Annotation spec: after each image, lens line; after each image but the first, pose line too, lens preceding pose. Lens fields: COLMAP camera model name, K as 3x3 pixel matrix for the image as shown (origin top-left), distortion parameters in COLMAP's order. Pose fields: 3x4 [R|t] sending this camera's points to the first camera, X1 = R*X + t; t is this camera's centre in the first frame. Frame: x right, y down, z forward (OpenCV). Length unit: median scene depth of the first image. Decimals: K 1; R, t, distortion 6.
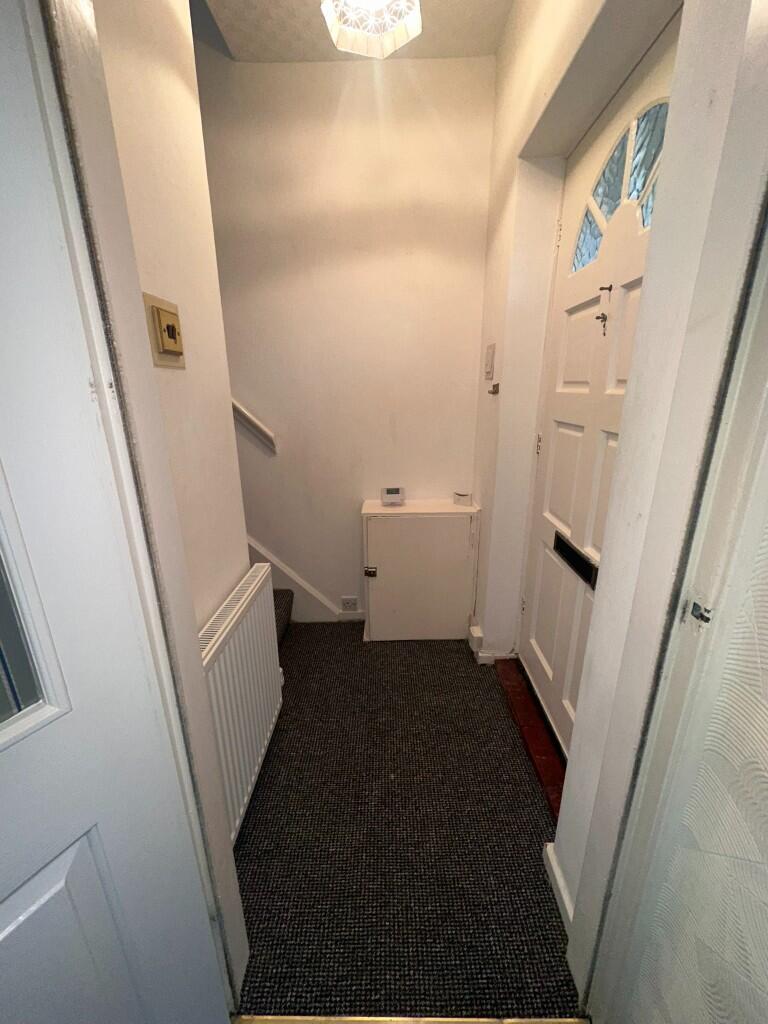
lens RADIAL K [[406.6, 0, 384.9], [0, 406.6, 513.3], [0, 0, 1]] dist [-0.001021, 0.000553]
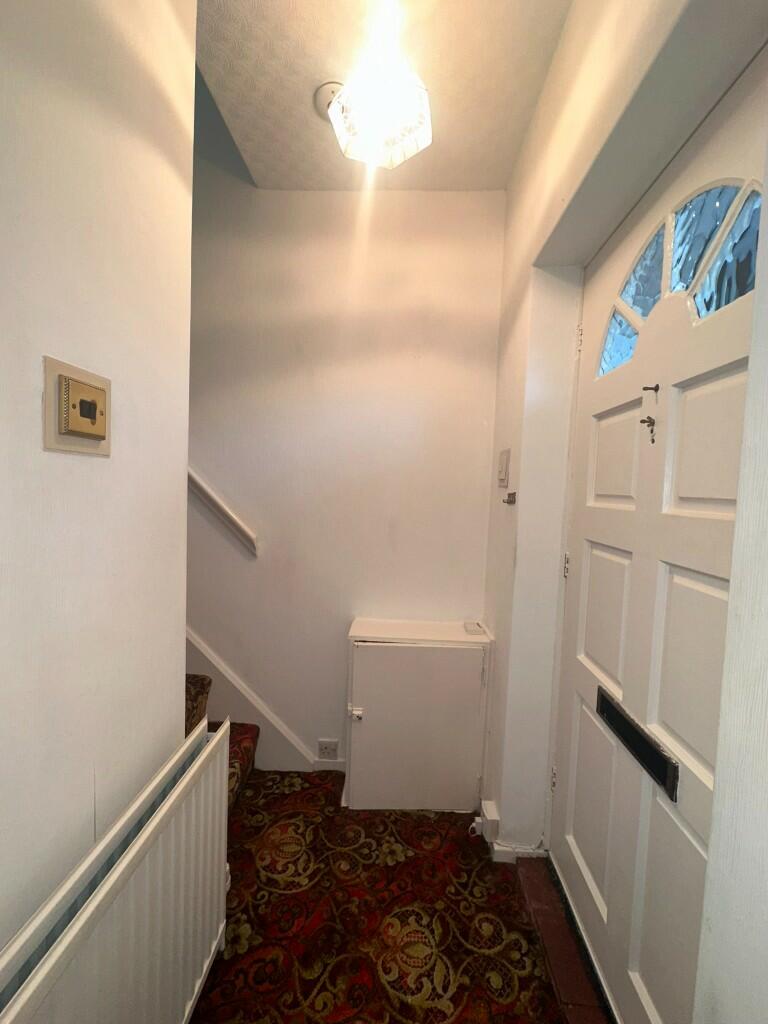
lens RADIAL K [[406.6, 0, 384.9], [0, 406.6, 513.3], [0, 0, 1]] dist [-0.001021, 0.000553]
pose [[0.998515, 0.048380, -0.025030, 0.032681], [-0.052923, 0.970423, -0.235539, -0.067230], [0.012894, 0.236514, 0.971542, 0.194261]]
